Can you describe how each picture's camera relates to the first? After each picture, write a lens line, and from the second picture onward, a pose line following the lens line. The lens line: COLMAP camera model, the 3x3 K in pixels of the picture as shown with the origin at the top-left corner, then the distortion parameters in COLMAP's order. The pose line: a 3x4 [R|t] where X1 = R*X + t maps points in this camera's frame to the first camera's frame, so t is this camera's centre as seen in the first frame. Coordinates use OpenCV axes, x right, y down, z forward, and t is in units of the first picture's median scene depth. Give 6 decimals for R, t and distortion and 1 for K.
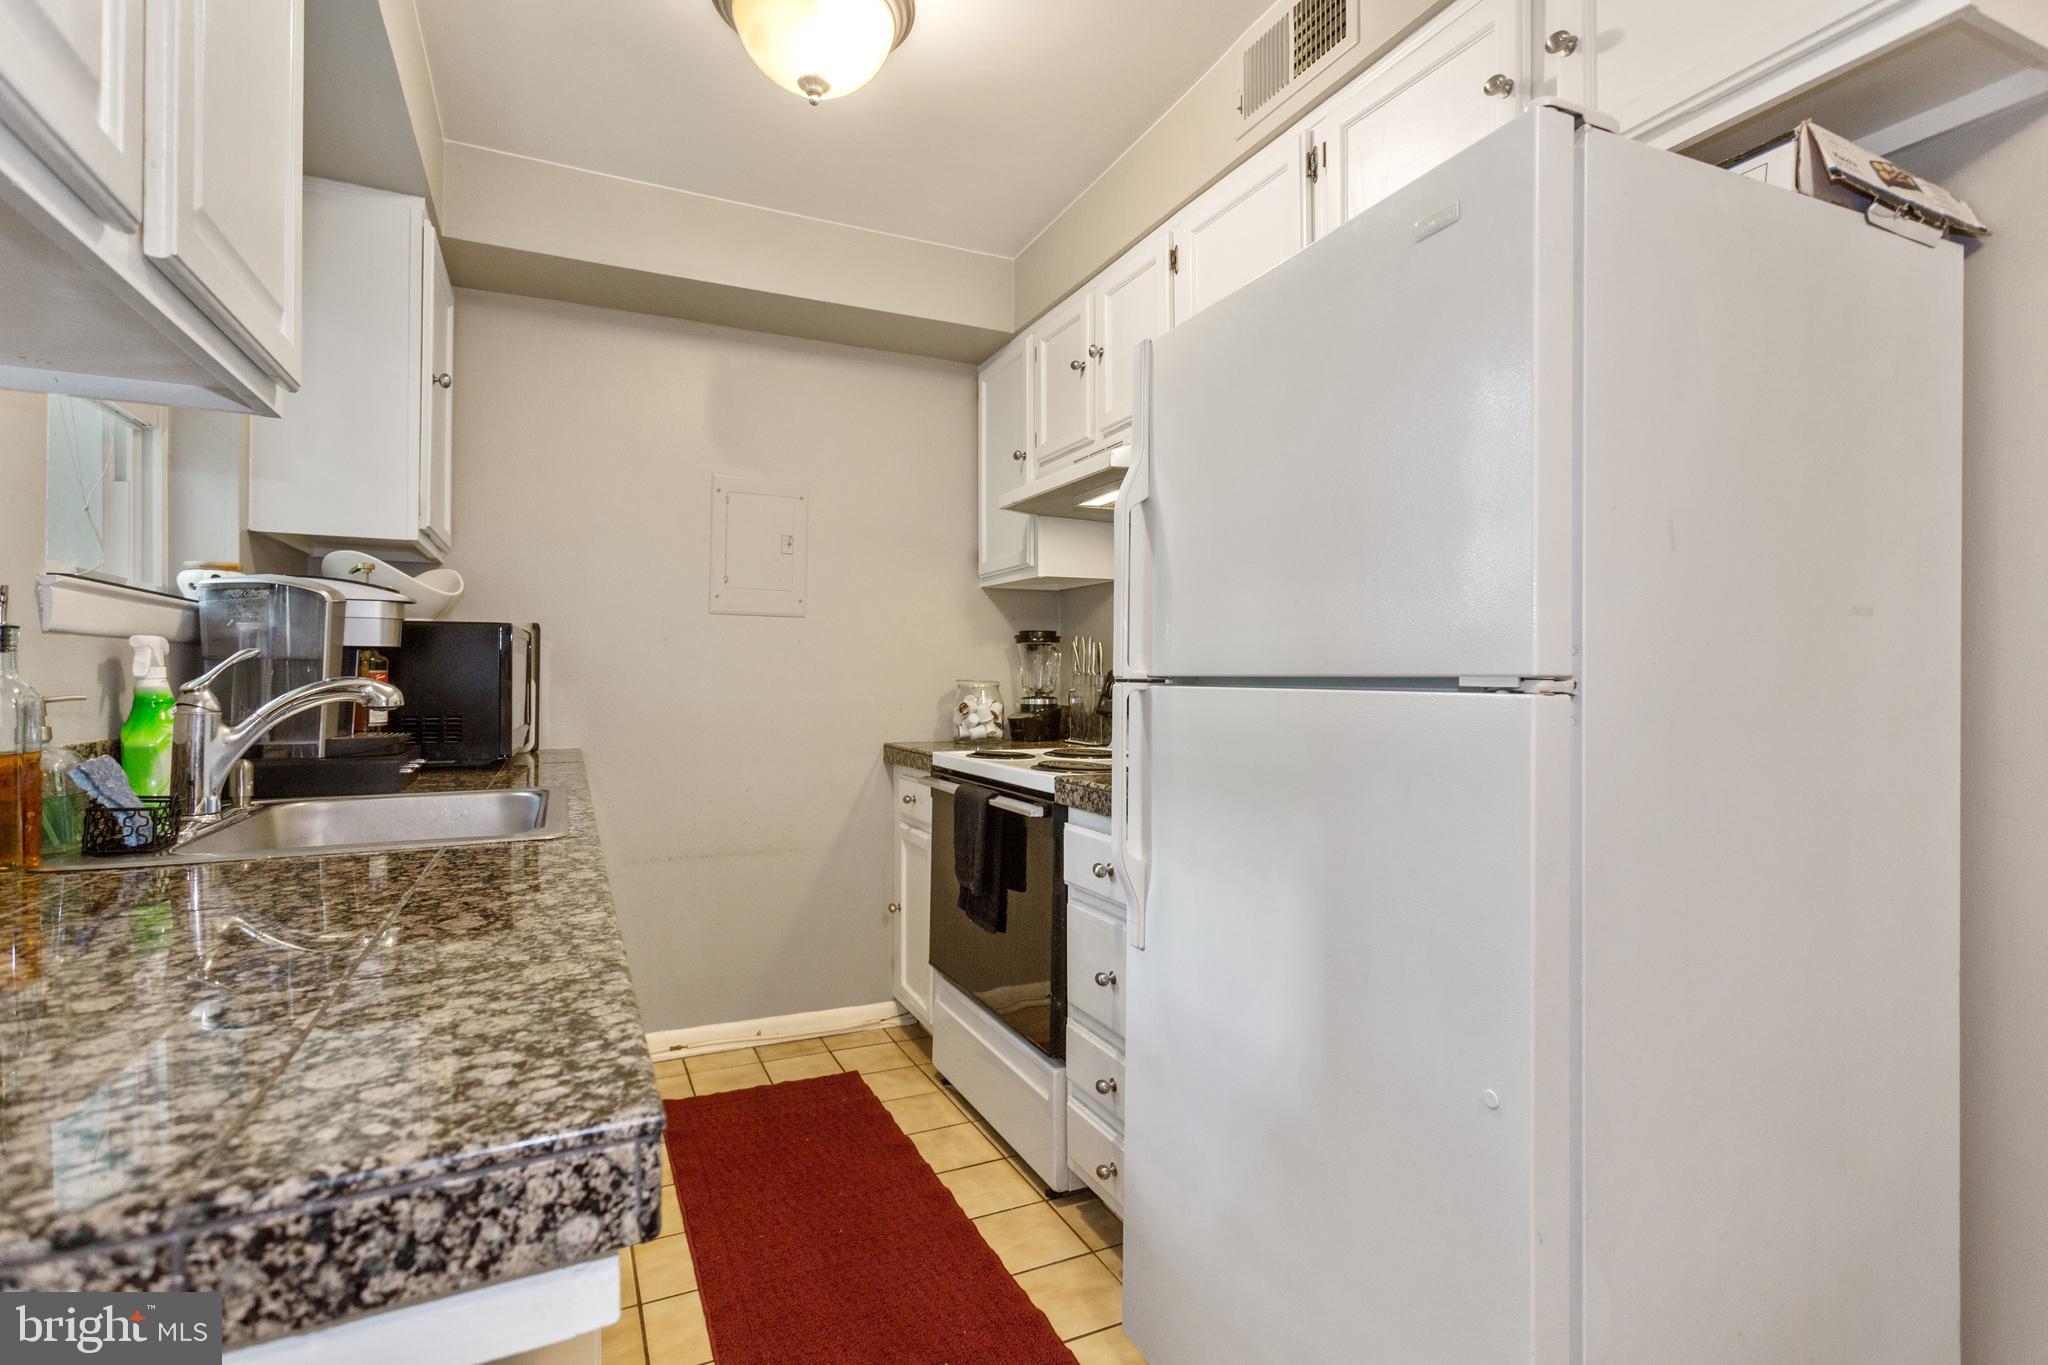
lens RADIAL K [[984.9, 0, 999.5], [0, 984.9, 665.7], [0, 0, 1]] dist [0.006774, 0.001957]
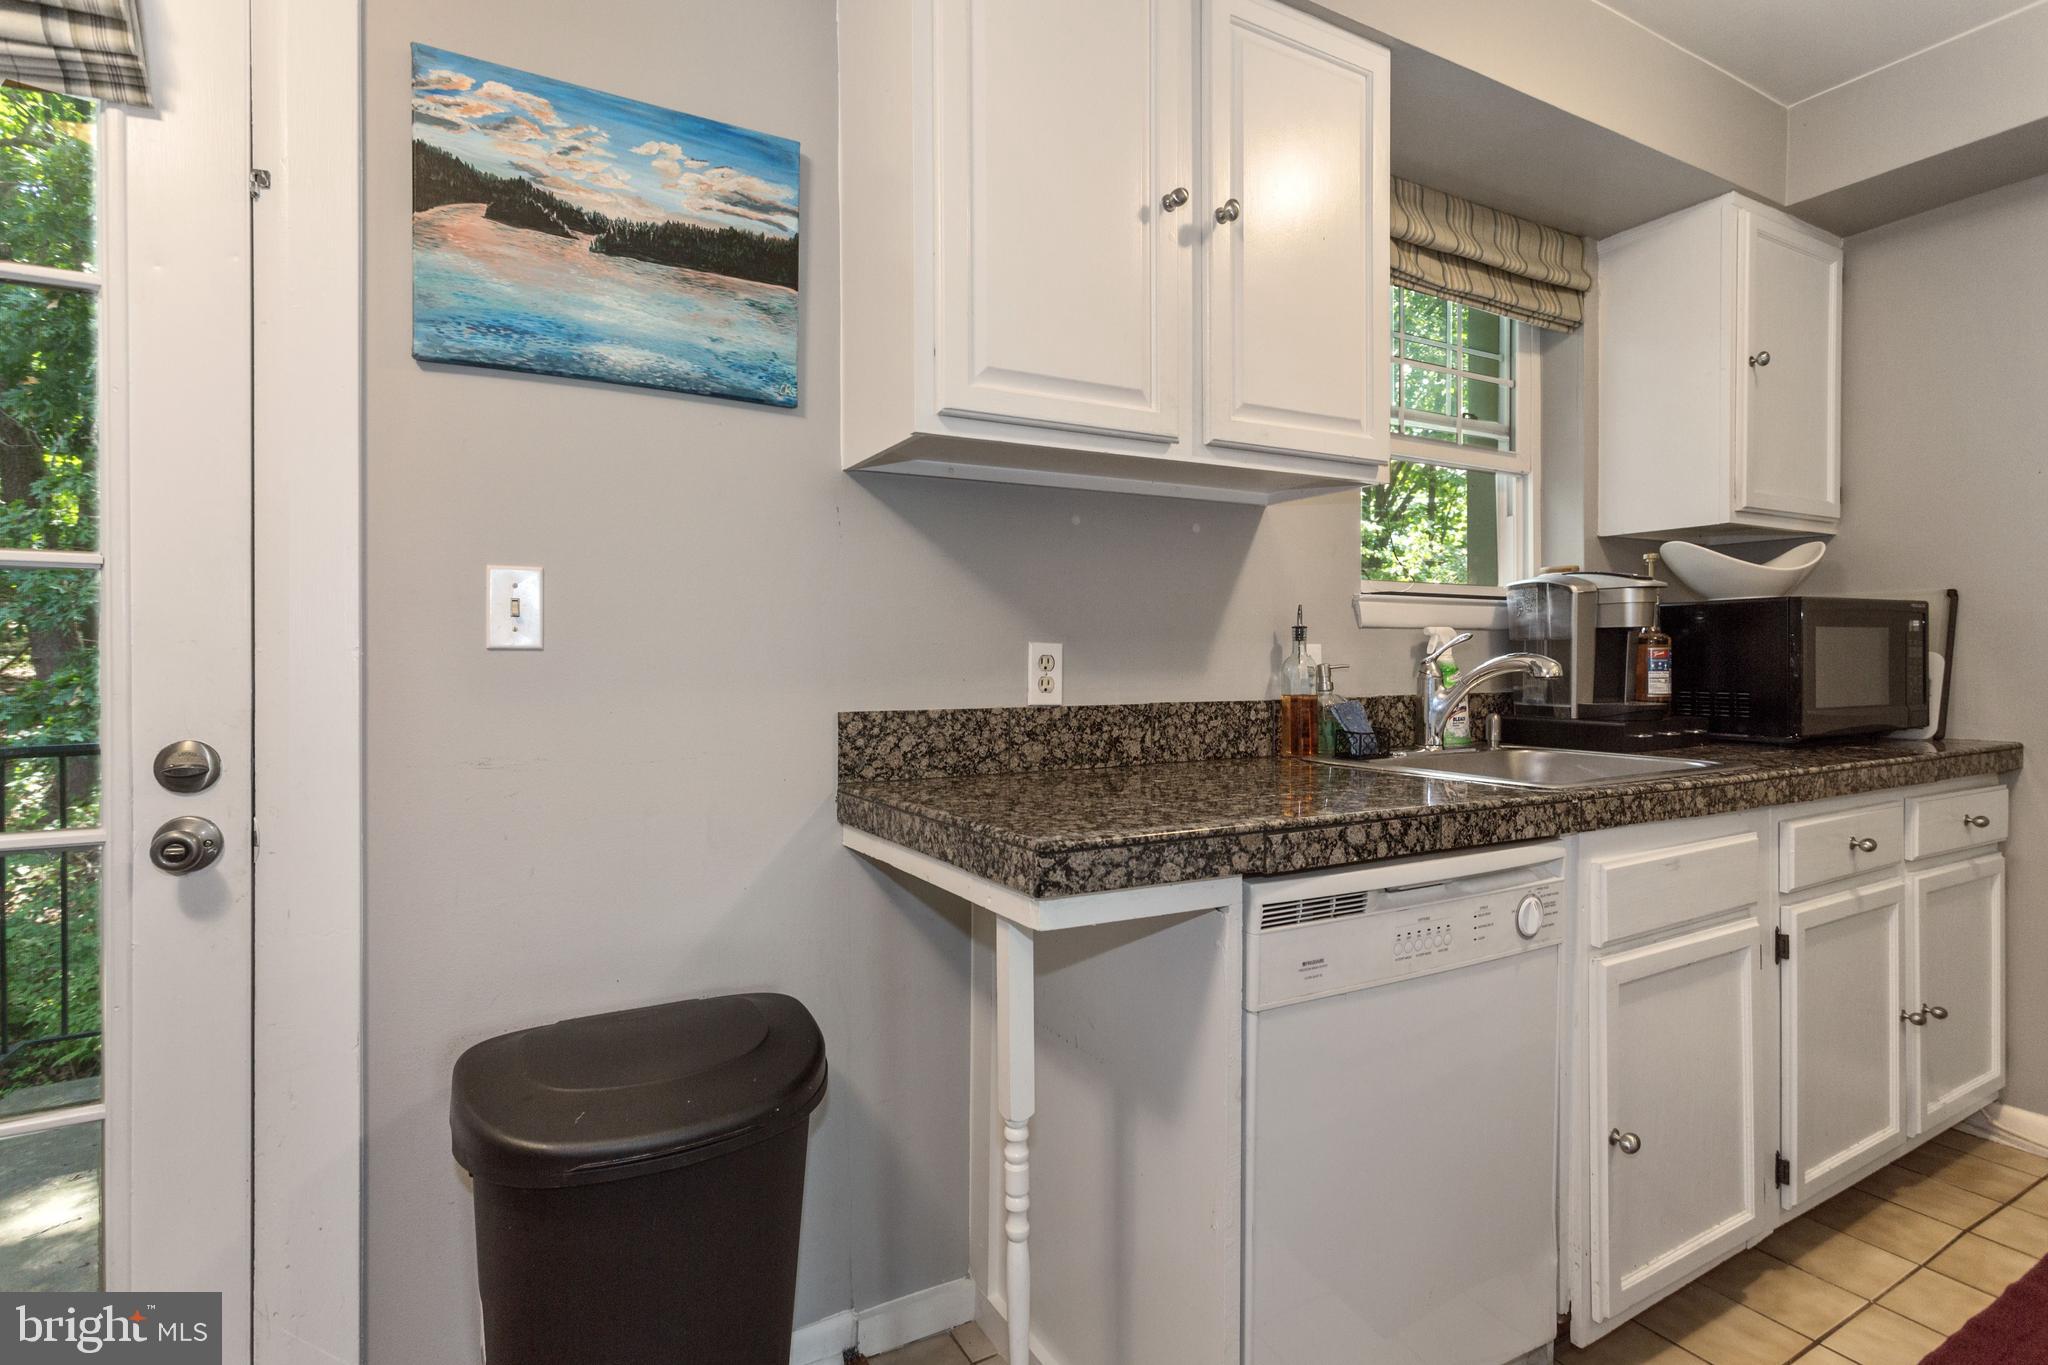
lens RADIAL K [[984.9, 0, 995.8], [0, 984.9, 658.9], [0, 0, 1]] dist [0.006774, 0.001957]
pose [[0.076827, 0.009918, -0.996995, 0.552771], [0.010059, 0.999892, 0.010722, -0.003589], [0.996994, -0.010853, 0.076719, 0.203113]]
